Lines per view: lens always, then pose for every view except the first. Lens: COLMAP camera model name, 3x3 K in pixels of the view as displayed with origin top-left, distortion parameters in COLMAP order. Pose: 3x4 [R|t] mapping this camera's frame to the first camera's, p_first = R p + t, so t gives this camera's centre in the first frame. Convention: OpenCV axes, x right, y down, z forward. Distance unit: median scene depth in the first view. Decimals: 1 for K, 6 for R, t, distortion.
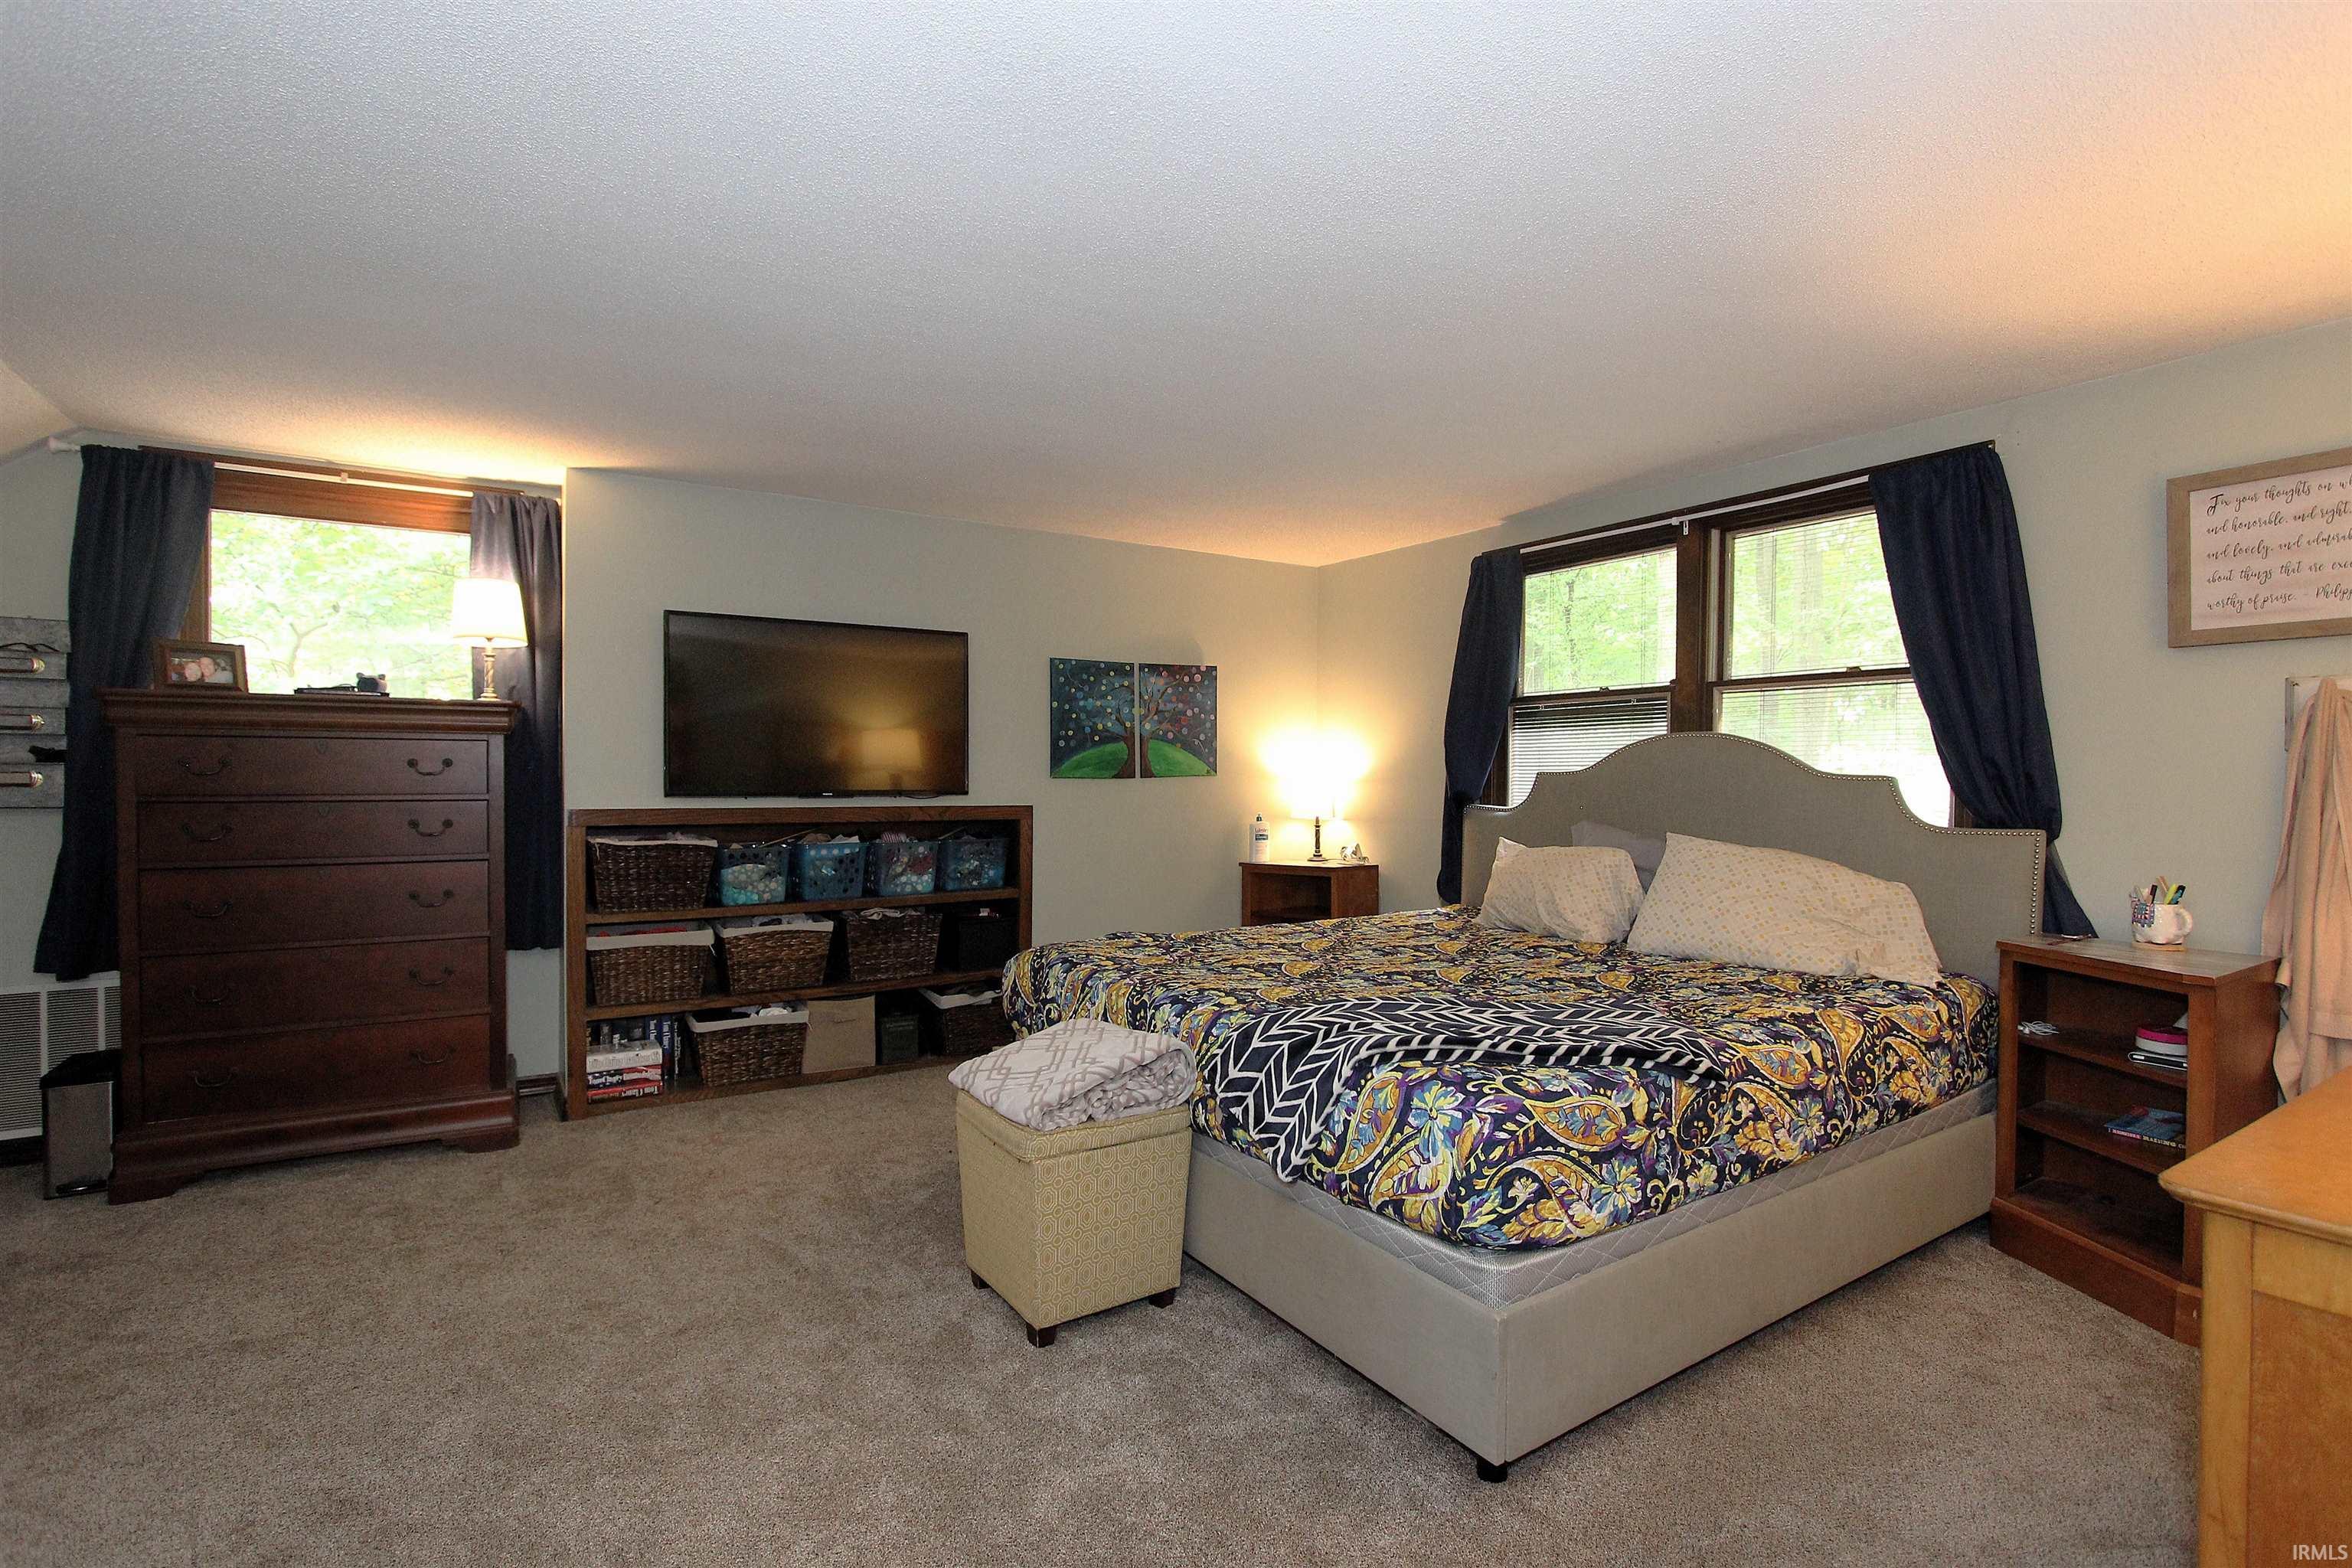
lens RADIAL K [[1082.4, 0, 1176.0], [0, 1082.4, 784.0], [0, 0, 1]] dist [-0.023746, 0.006858]
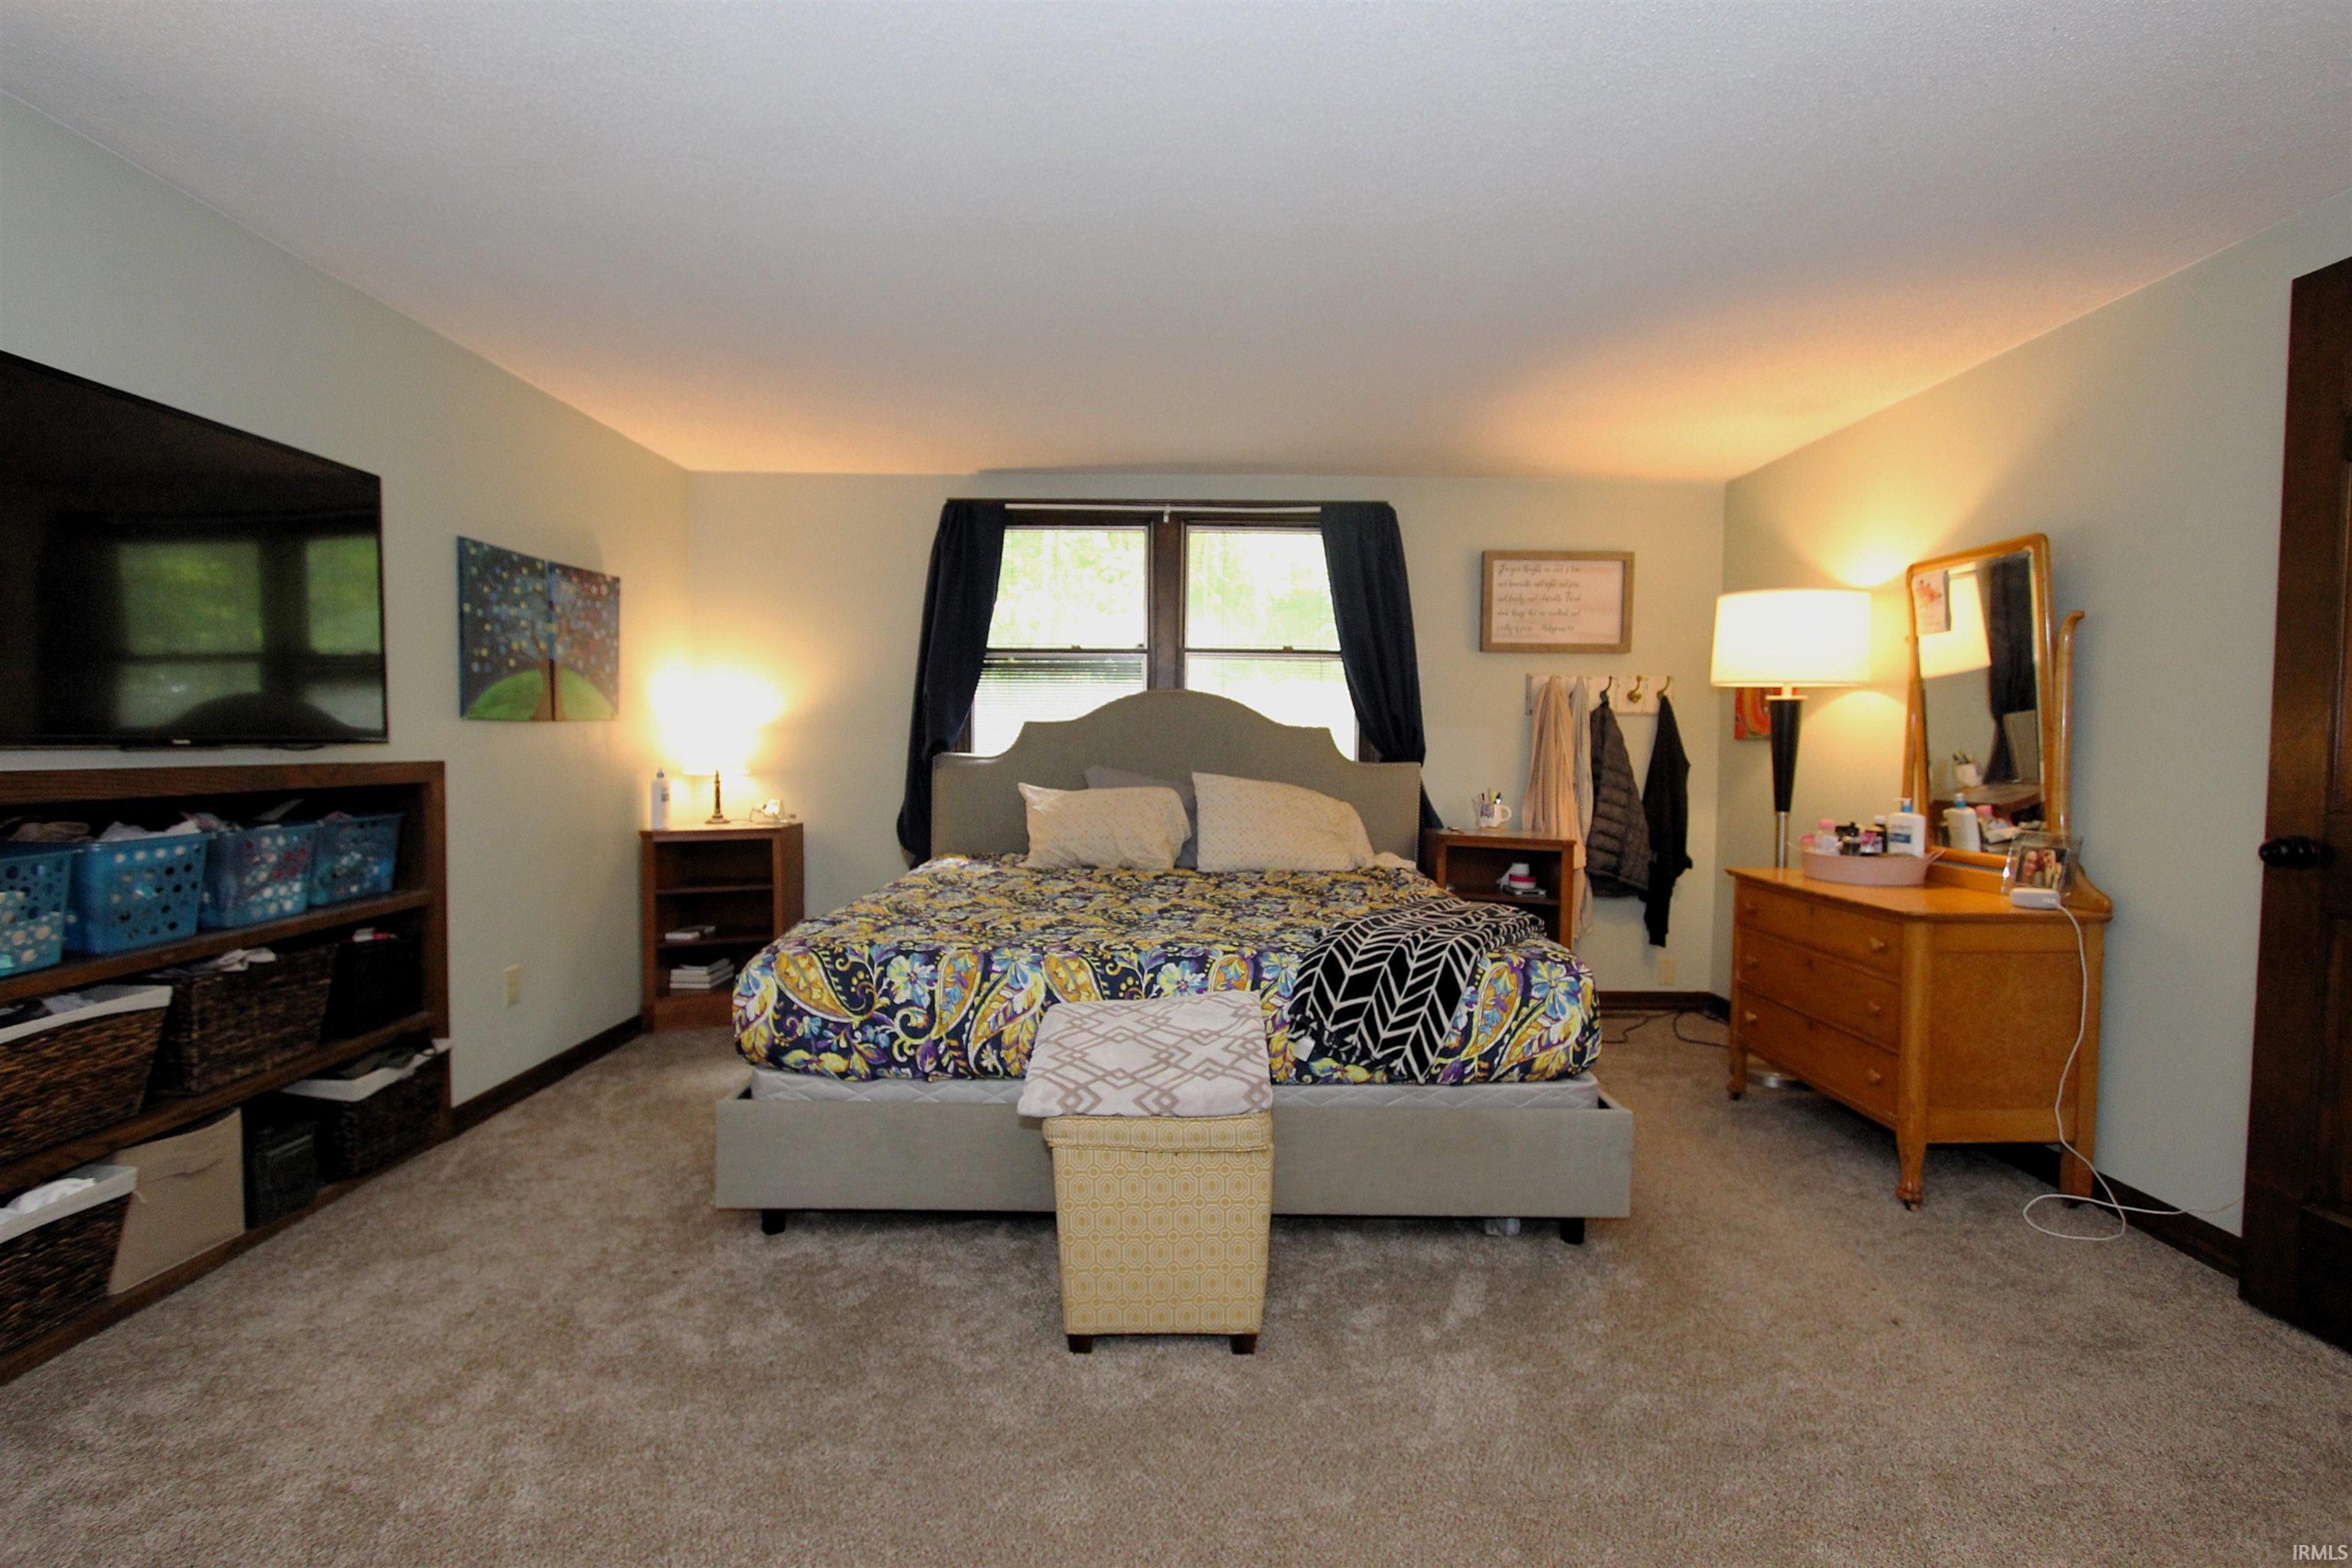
lens RADIAL K [[1082.4, 0, 1176.0], [0, 1082.4, 784.0], [0, 0, 1]] dist [-0.023746, 0.006858]
pose [[0.537745, -0.032356, 0.842486, -0.498049], [-0.001233, 0.999232, 0.039163, 0.008995], [-0.843106, -0.022098, 0.537293, 0.322592]]
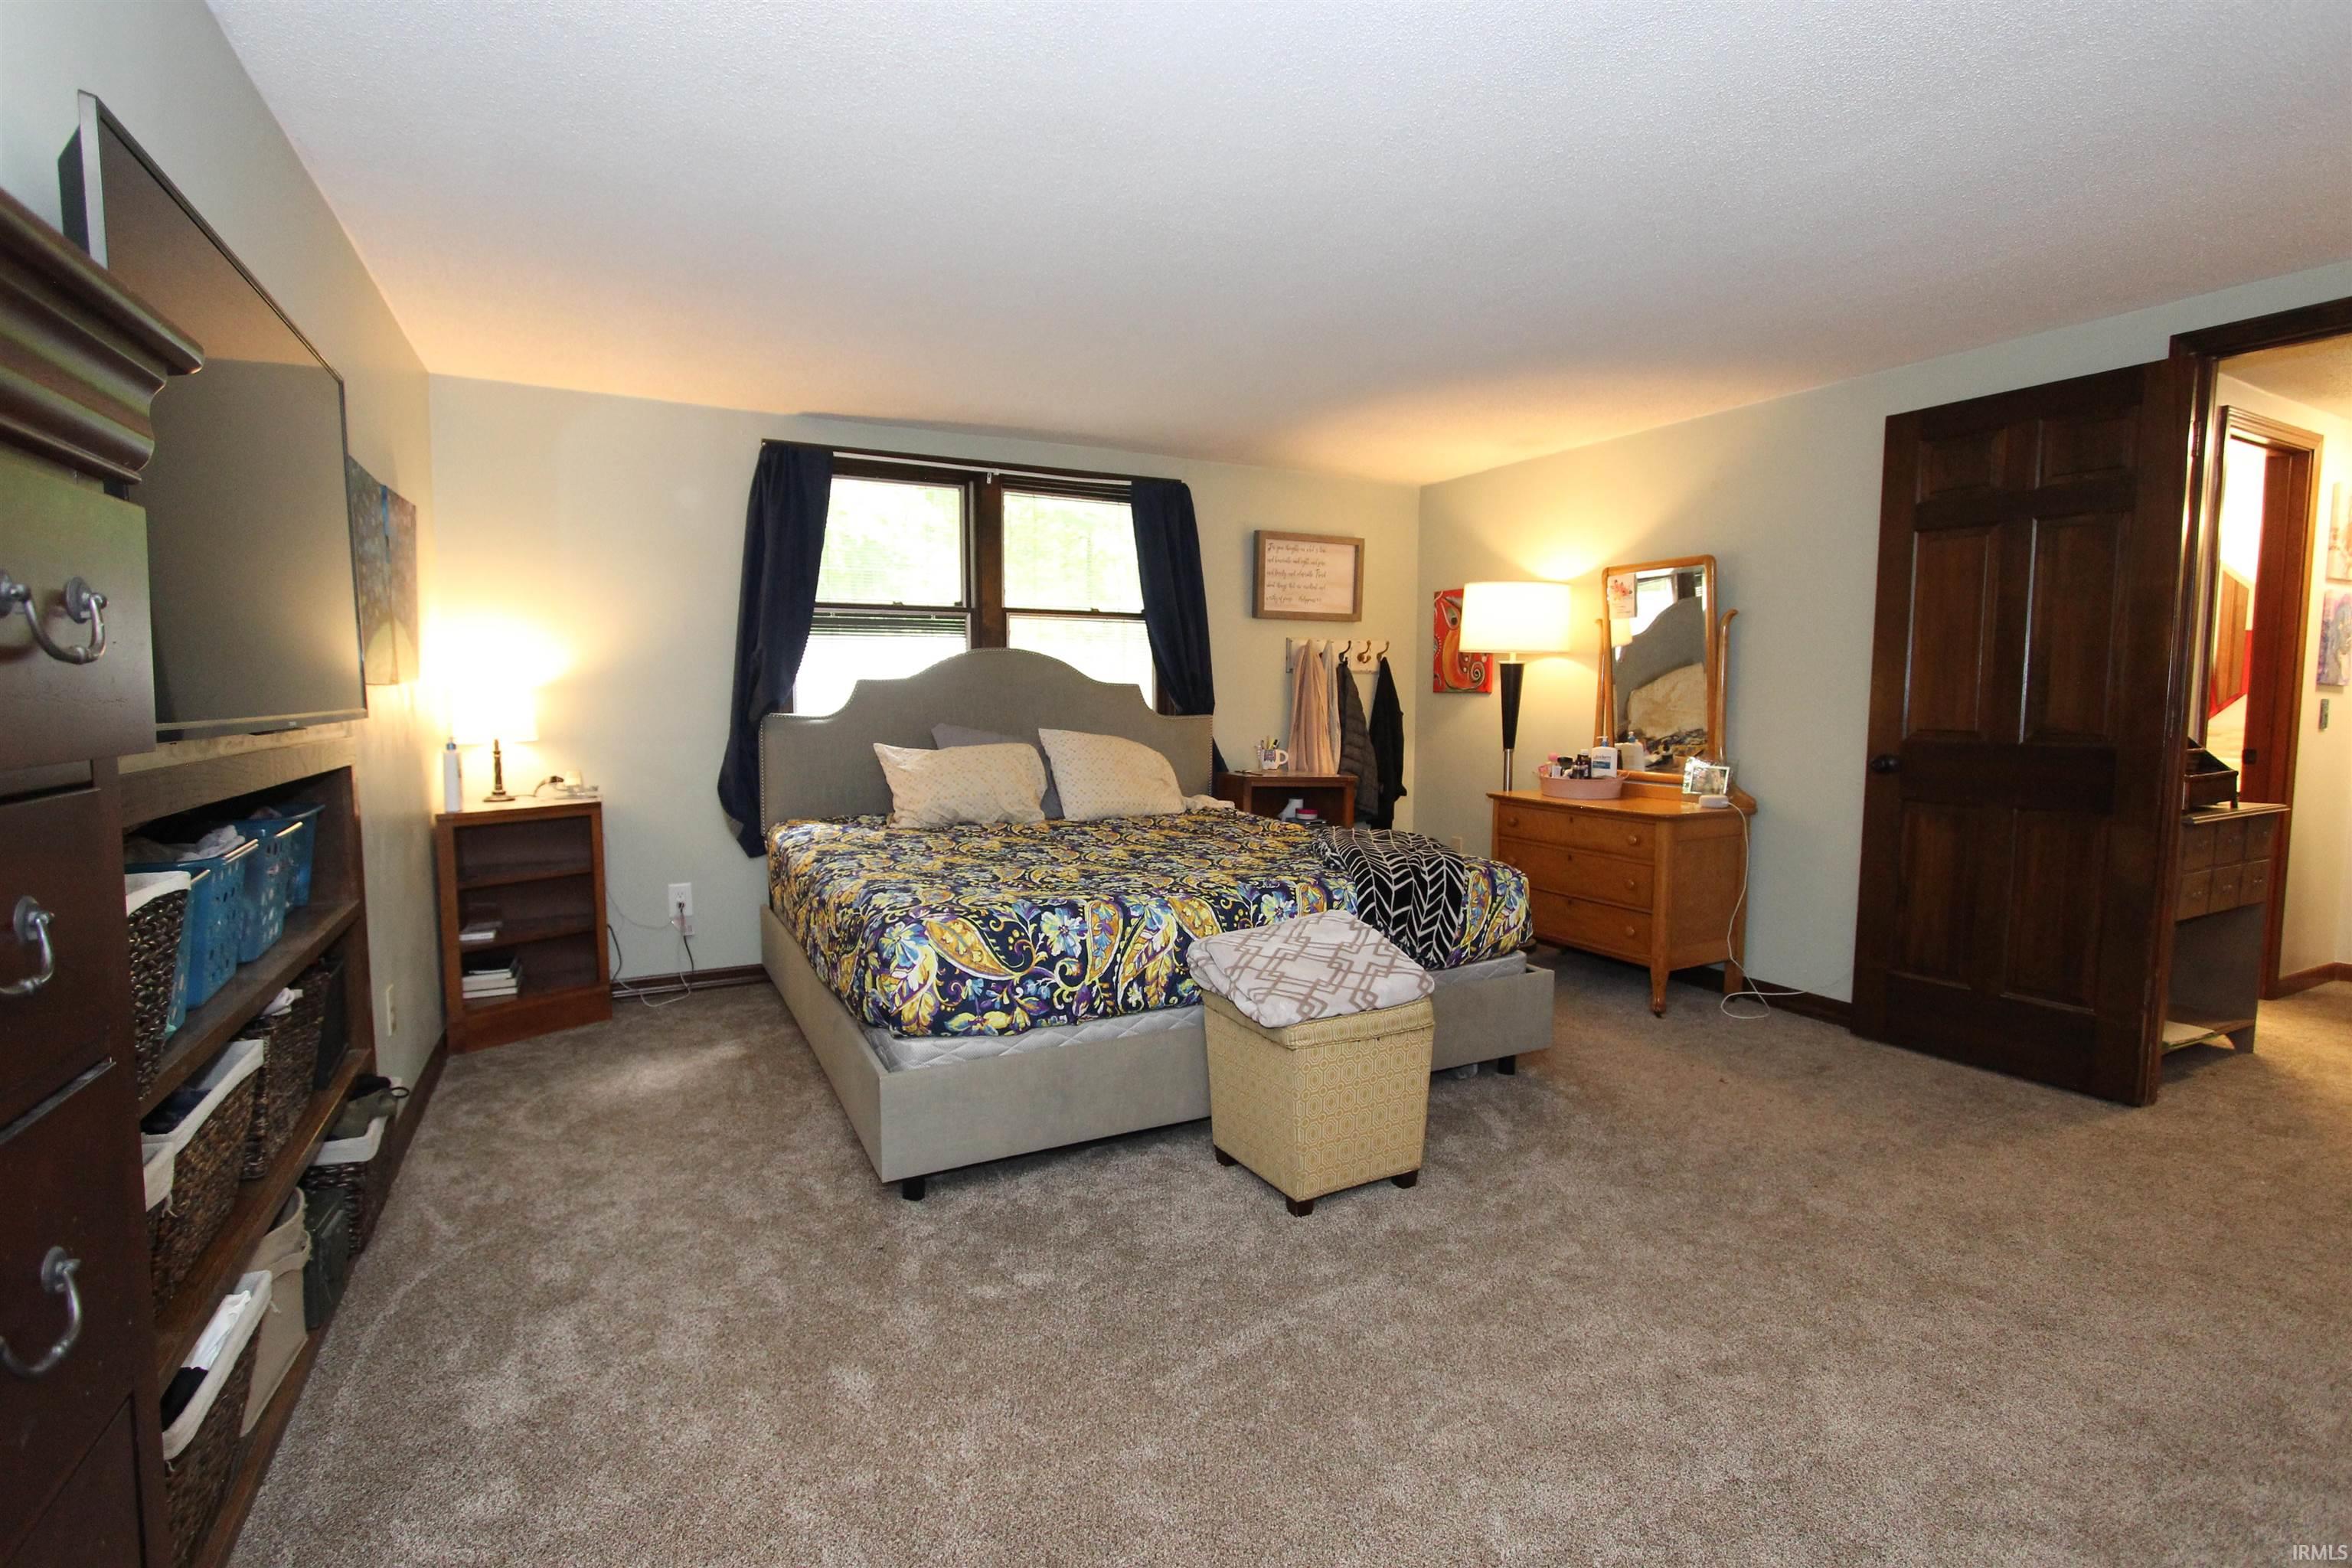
lens RADIAL K [[1082.4, 0, 1176.0], [0, 1082.4, 784.0], [0, 0, 1]] dist [-0.023746, 0.006858]
pose [[0.089959, -0.089786, 0.991890, -0.691885], [0.004167, 0.995953, 0.089776, -0.003113], [-0.995937, -0.003943, 0.089969, 0.636227]]
